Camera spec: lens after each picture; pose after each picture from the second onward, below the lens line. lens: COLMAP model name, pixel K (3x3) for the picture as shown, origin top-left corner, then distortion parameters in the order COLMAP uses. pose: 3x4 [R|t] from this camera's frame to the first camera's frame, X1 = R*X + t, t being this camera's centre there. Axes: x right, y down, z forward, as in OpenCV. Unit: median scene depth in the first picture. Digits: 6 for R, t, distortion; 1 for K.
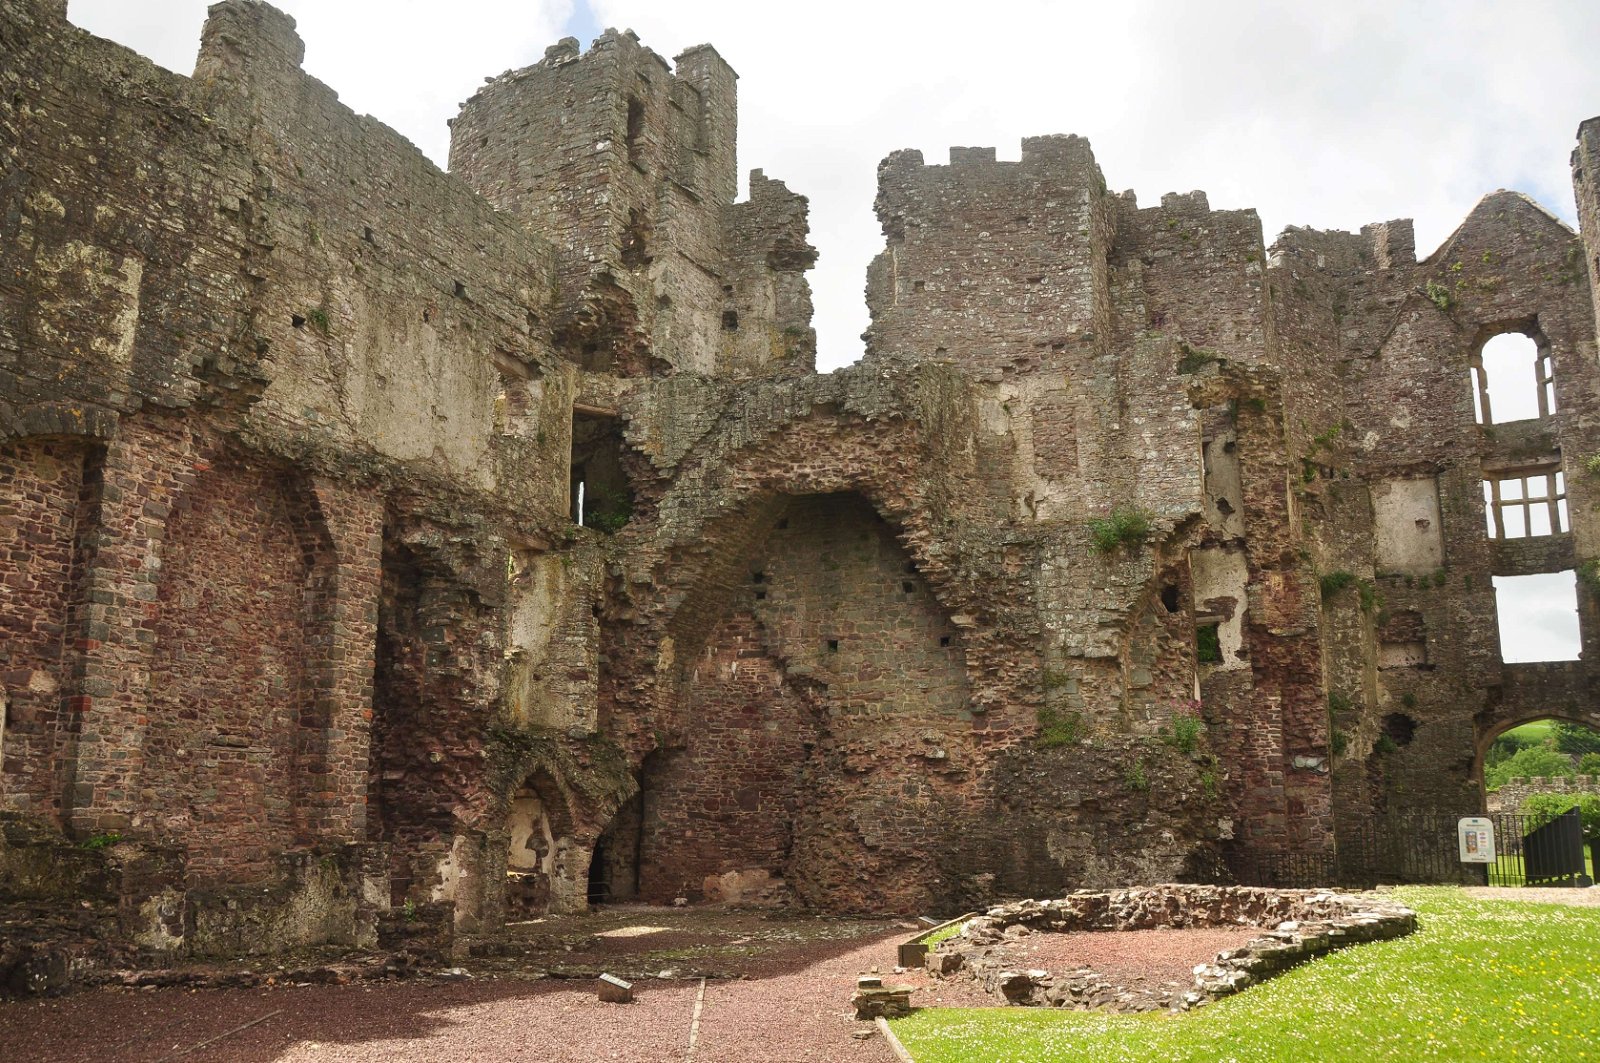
lens RADIAL K [[1360.5, 0, 774.9], [0, 1360.5, 555.0], [0, 0, 1]] dist [-0.135560, 0.146558]
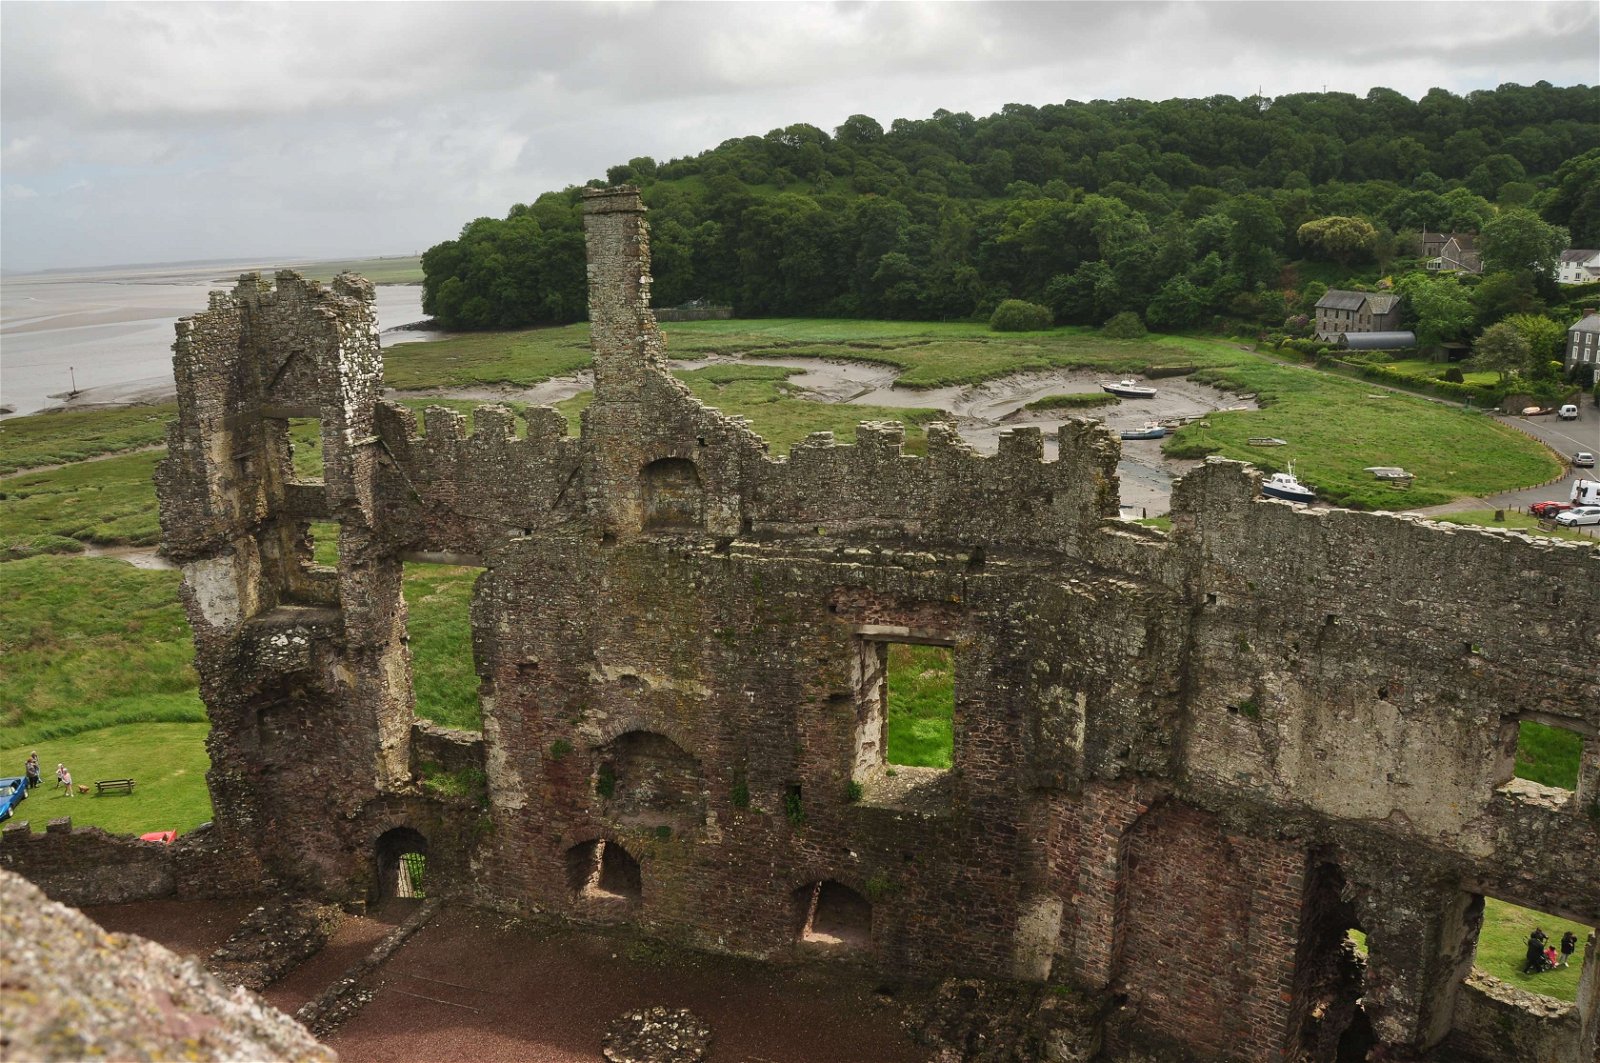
lens RADIAL K [[1254.6, 0, 778.6], [0, 1254.6, 551.4], [0, 0, 1]] dist [-0.166181, 0.124128]
pose [[-0.372936, 0.231337, -0.898556, 0.791628], [0.193122, 0.966564, 0.168693, -0.562136], [0.907537, -0.110619, -0.405143, 0.995599]]
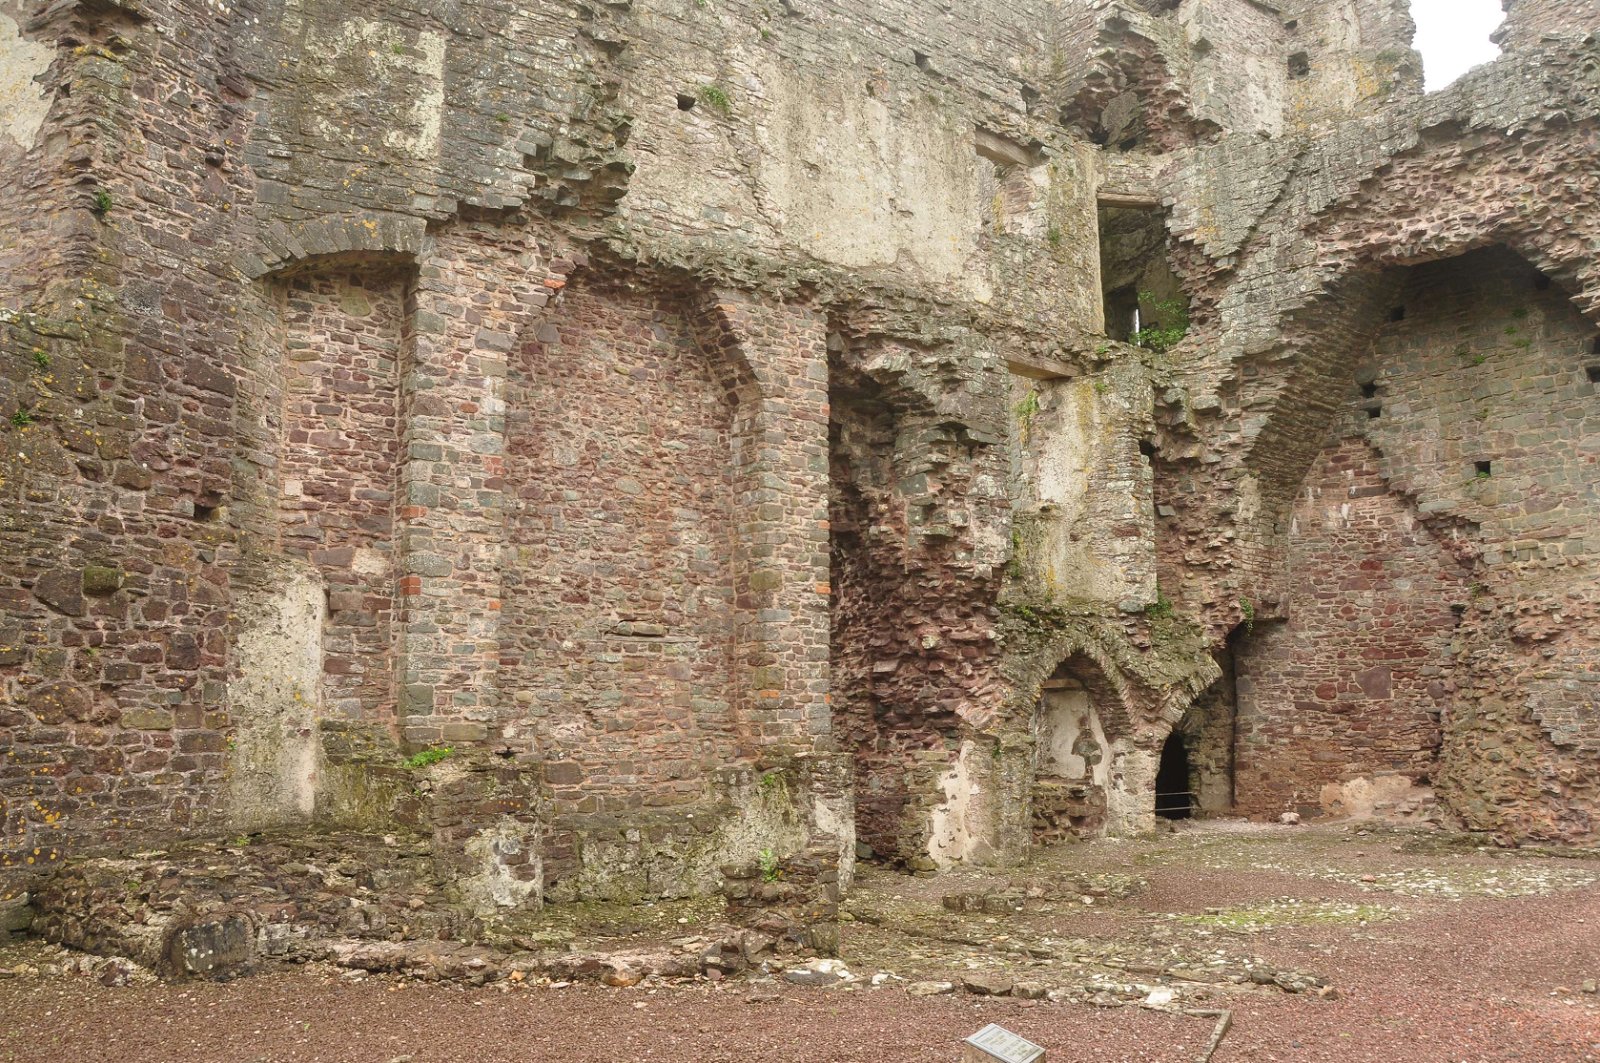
lens RADIAL K [[1264.2, 0, 783.5], [0, 1264.2, 554.0], [0, 0, 1]] dist [-0.162342, 0.127673]
pose [[0.878963, -0.068317, -0.471971, 0.021278], [0.099610, 0.994156, 0.041603, 0.060786], [0.466371, -0.083580, 0.880632, 0.321328]]
